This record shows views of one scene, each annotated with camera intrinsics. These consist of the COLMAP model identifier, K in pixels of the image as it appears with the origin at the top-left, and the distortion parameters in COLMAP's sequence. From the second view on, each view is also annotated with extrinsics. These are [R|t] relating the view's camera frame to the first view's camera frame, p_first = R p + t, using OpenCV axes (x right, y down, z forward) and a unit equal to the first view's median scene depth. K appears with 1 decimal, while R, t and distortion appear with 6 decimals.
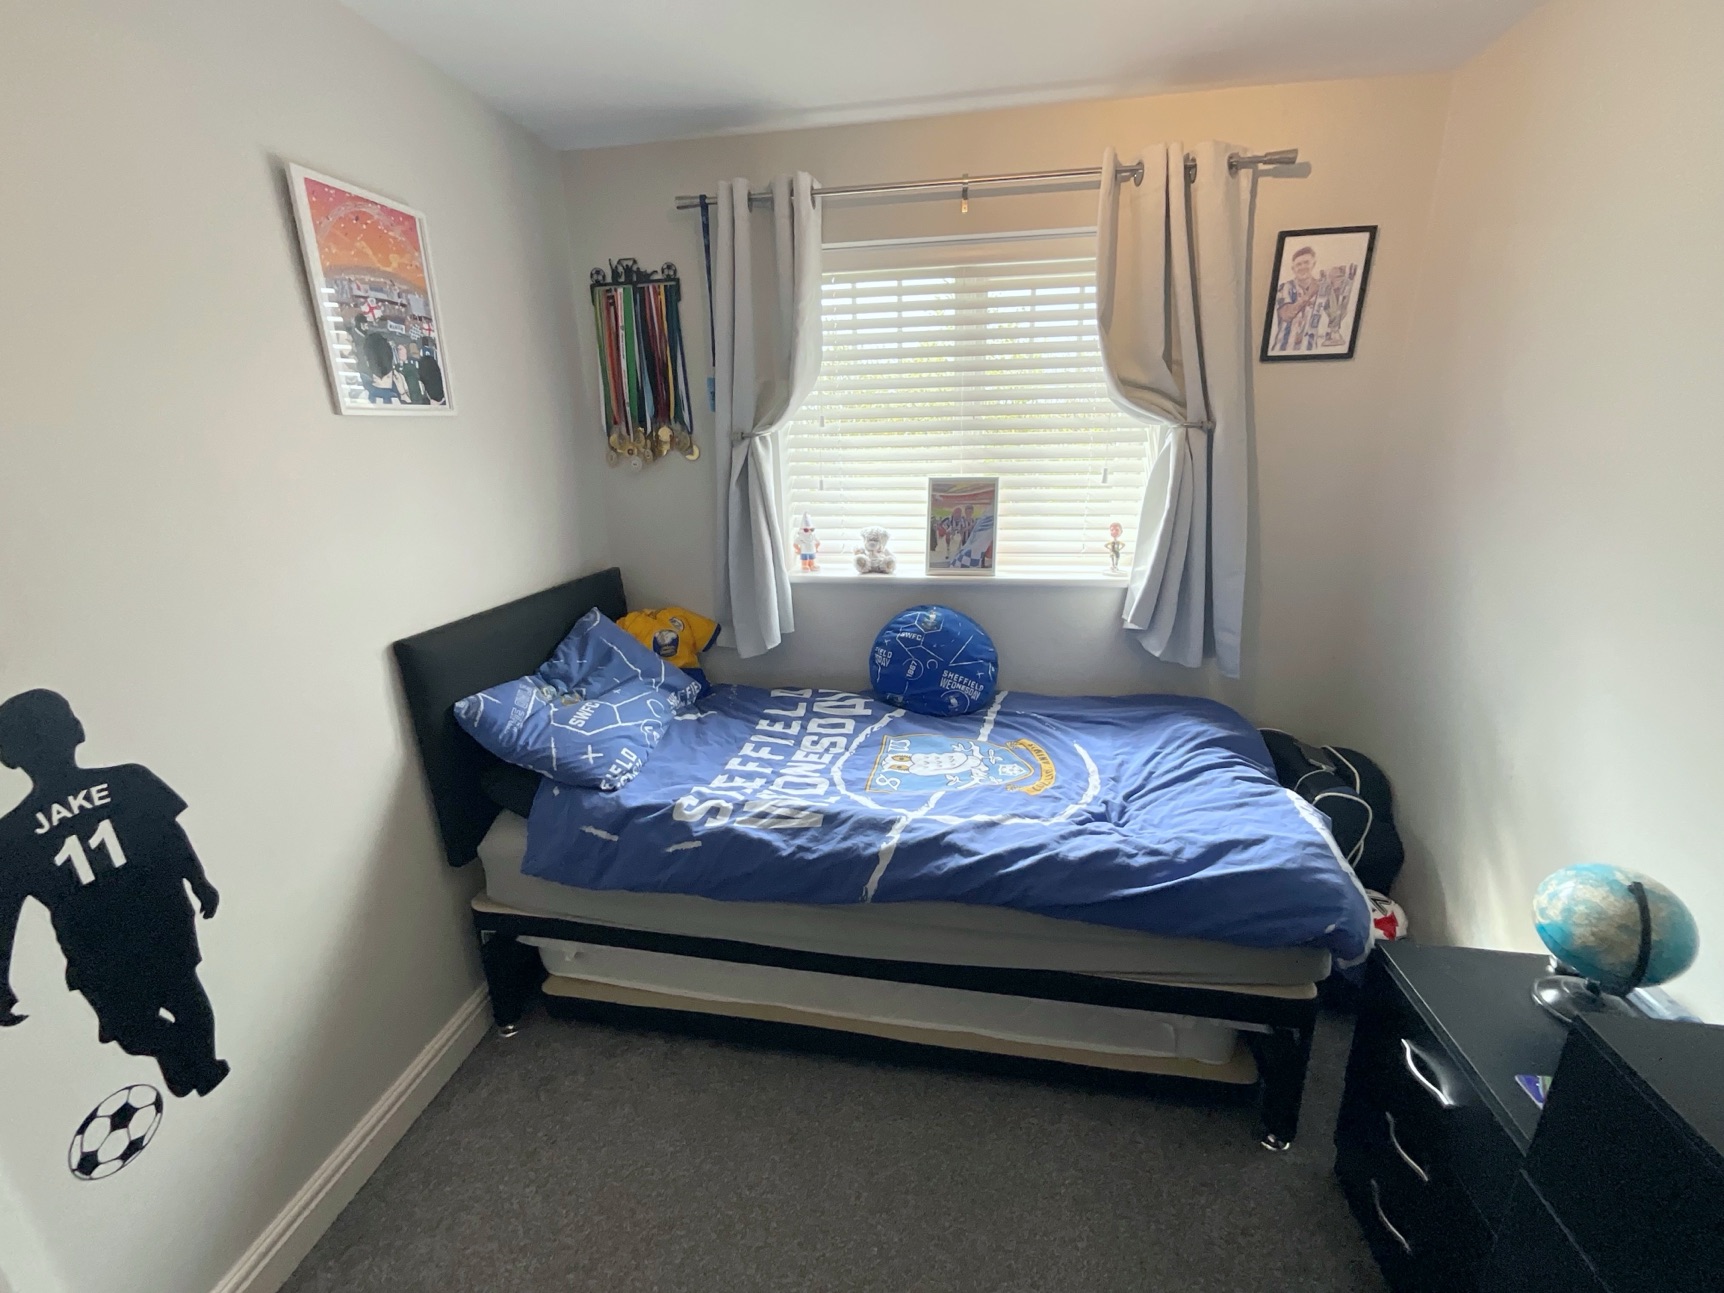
lens RADIAL K [[703.2, 0, 861.3], [0, 703.2, 645.9], [0, 0, 1]] dist [0.000160, 0.001968]
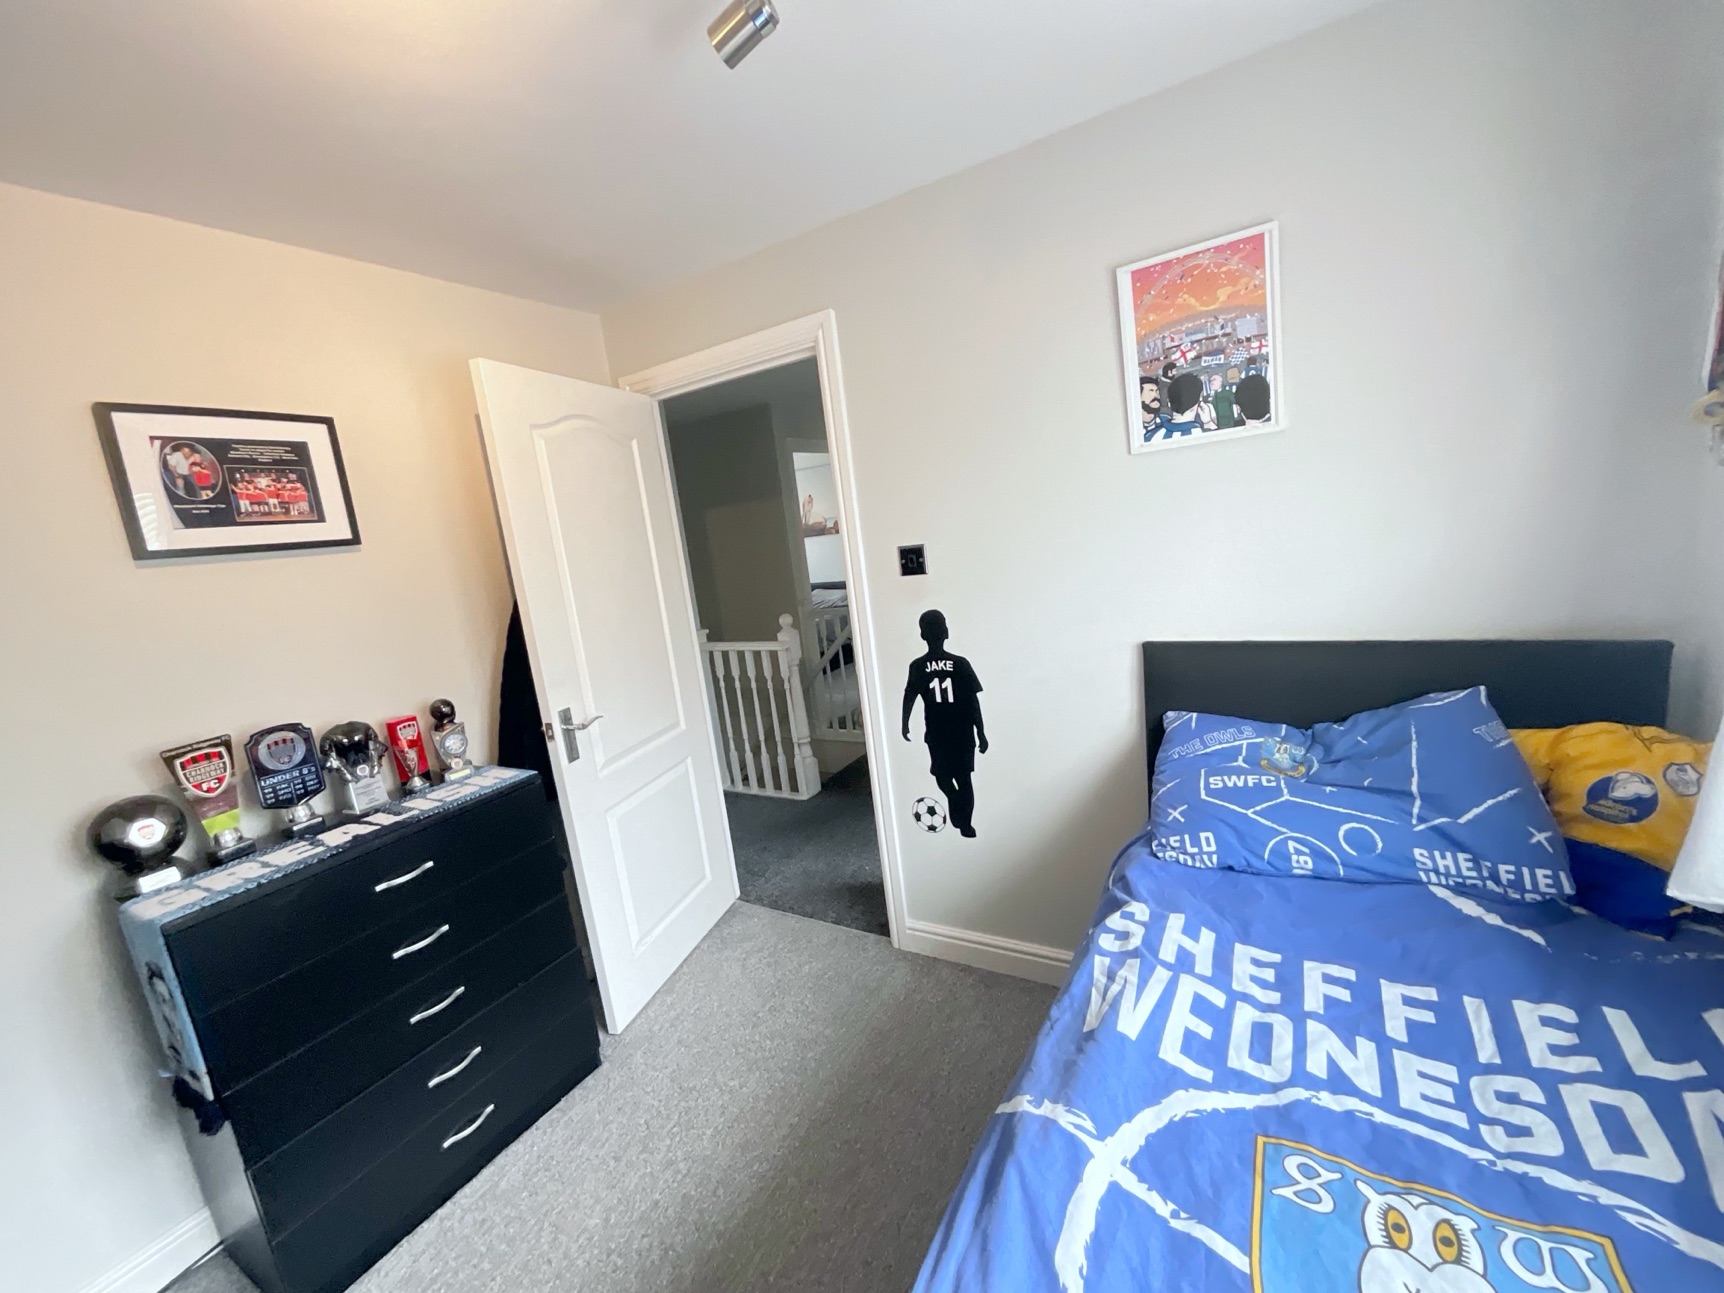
lens RADIAL K [[703.2, 0, 859.8], [0, 703.2, 641.2], [0, 0, 1]] dist [0.000160, 0.001968]
pose [[-0.372511, 0.222944, -0.900851, 0.516415], [-0.140653, 0.945938, 0.292264, -0.253252], [0.917307, 0.235578, -0.321014, 0.840389]]
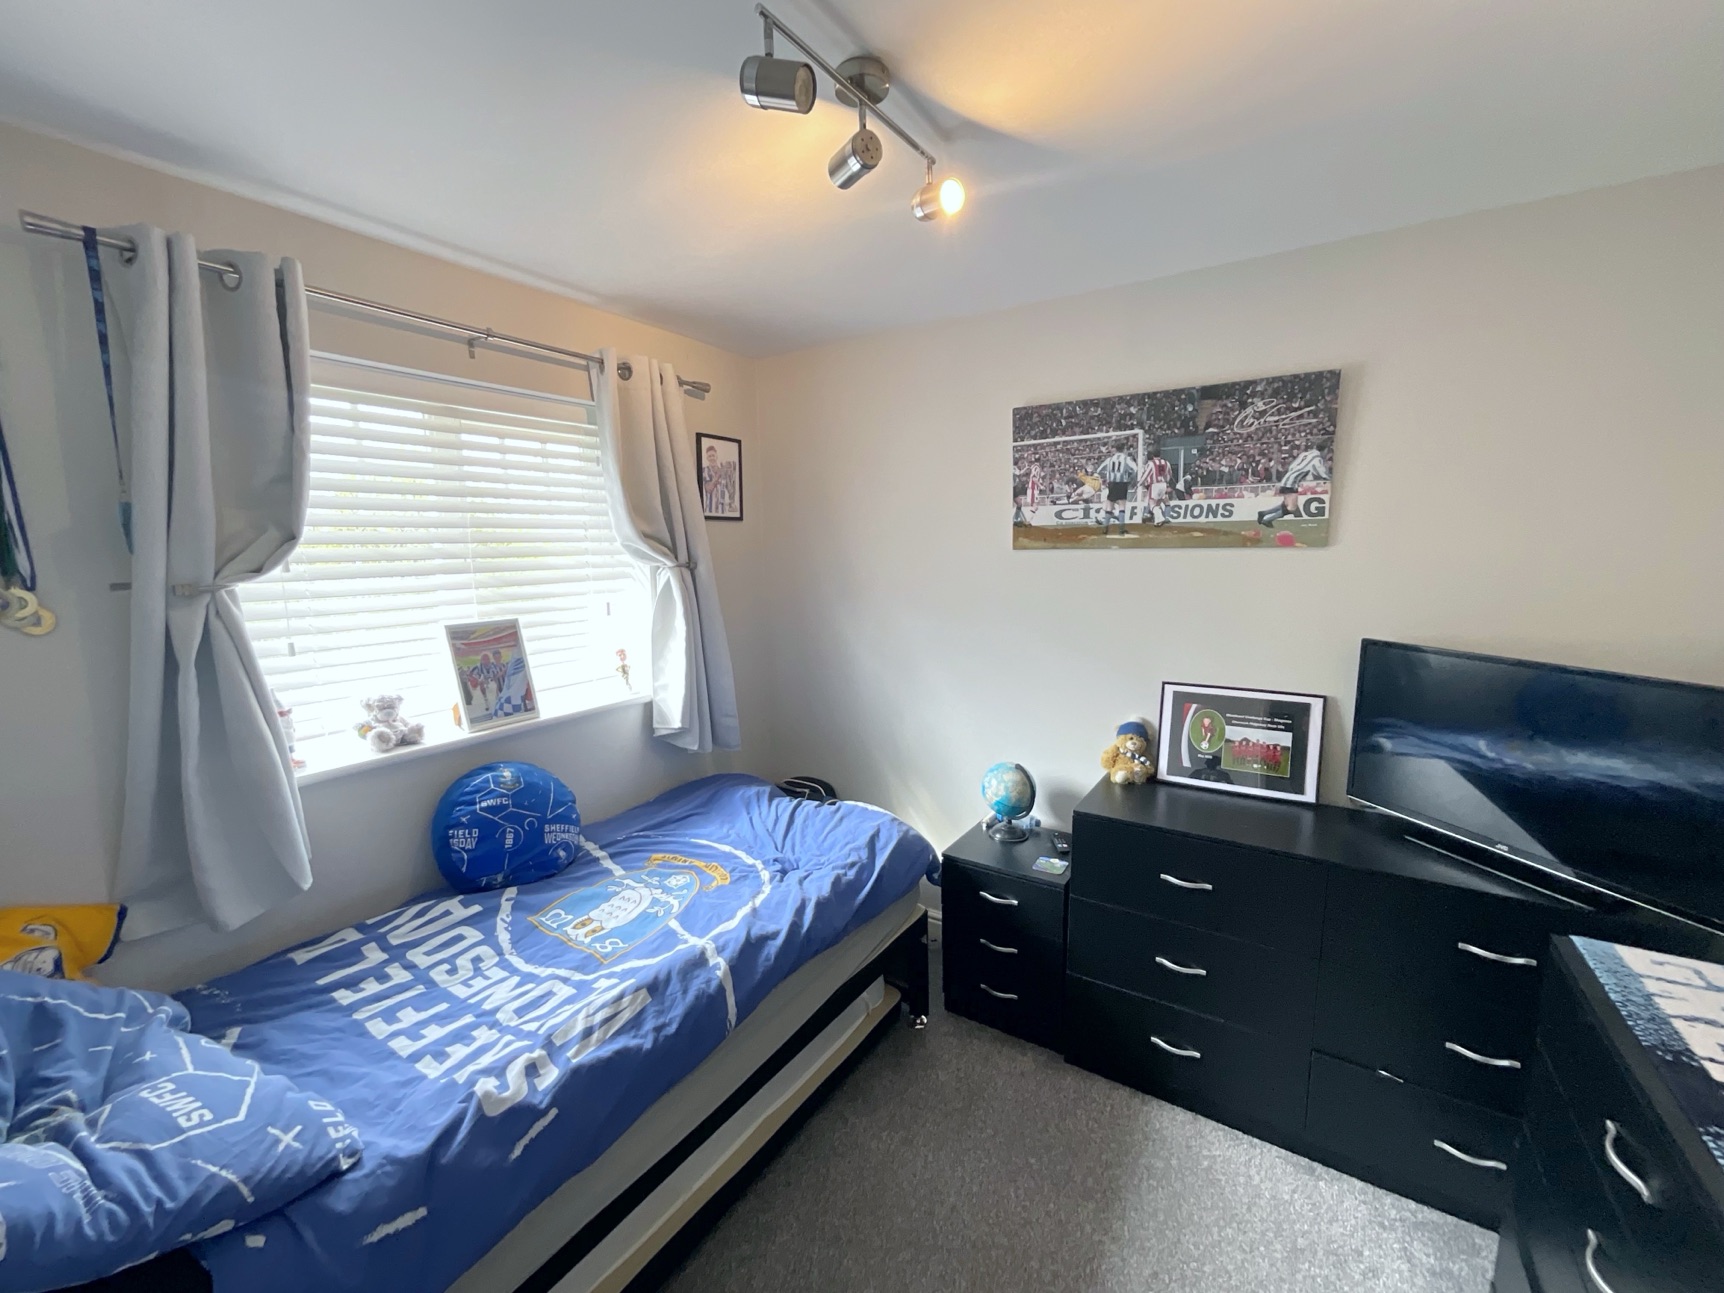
lens RADIAL K [[703.2, 0, 870.0], [0, 703.2, 643.2], [0, 0, 1]] dist [0.000160, 0.001968]
pose [[0.397326, -0.115638, 0.910363, -0.653171], [0.269498, 0.962990, 0.004701, -0.104914], [-0.877213, 0.243473, 0.413785, 0.237865]]
